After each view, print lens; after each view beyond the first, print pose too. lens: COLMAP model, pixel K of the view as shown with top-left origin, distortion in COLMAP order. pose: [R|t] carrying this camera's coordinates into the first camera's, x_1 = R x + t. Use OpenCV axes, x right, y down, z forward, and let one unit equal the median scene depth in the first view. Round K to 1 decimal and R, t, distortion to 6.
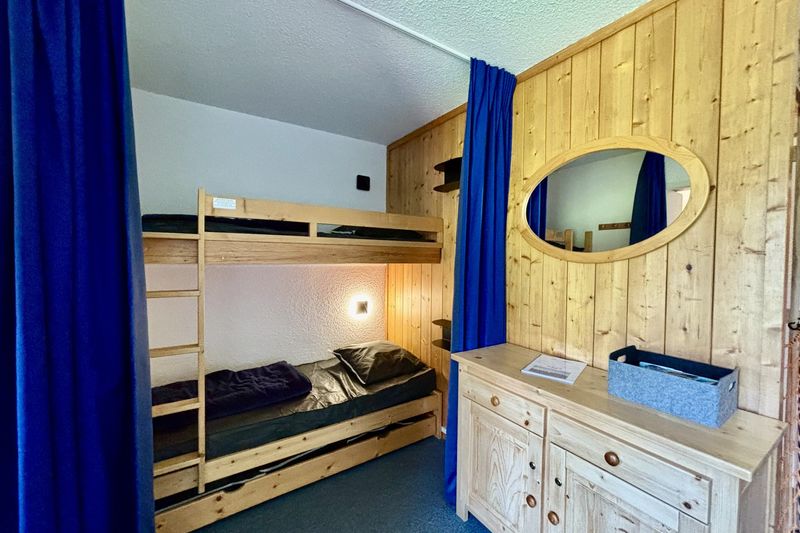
lens RADIAL K [[322.5, 0, 400.0], [0, 322.5, 266.5], [0, 0, 1]] dist [0.002577, -0.000450]
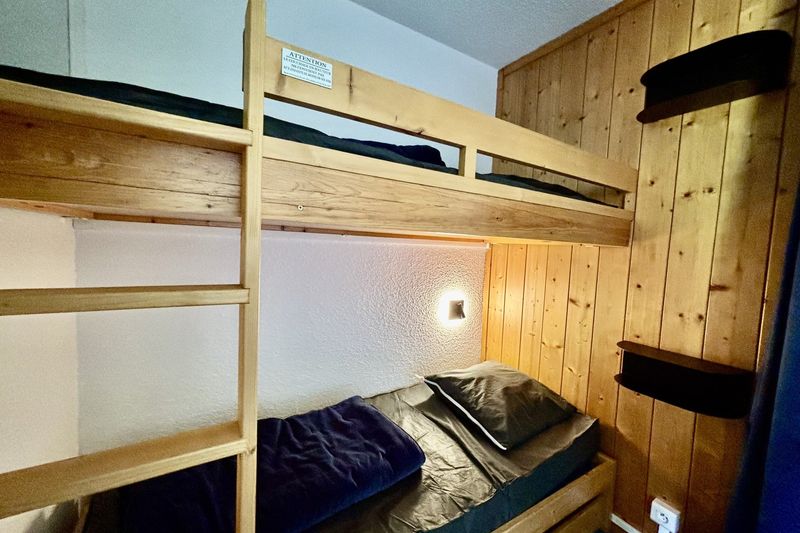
lens RADIAL K [[323.8, 0, 400.0], [0, 323.8, 266.5], [0, 0, 1]] dist [0.000560, -0.000013]
pose [[0.999052, 0.034053, -0.027133, -0.270167], [-0.032990, 0.998707, 0.038686, 0.017567], [0.028415, -0.037755, 0.998883, 0.392805]]
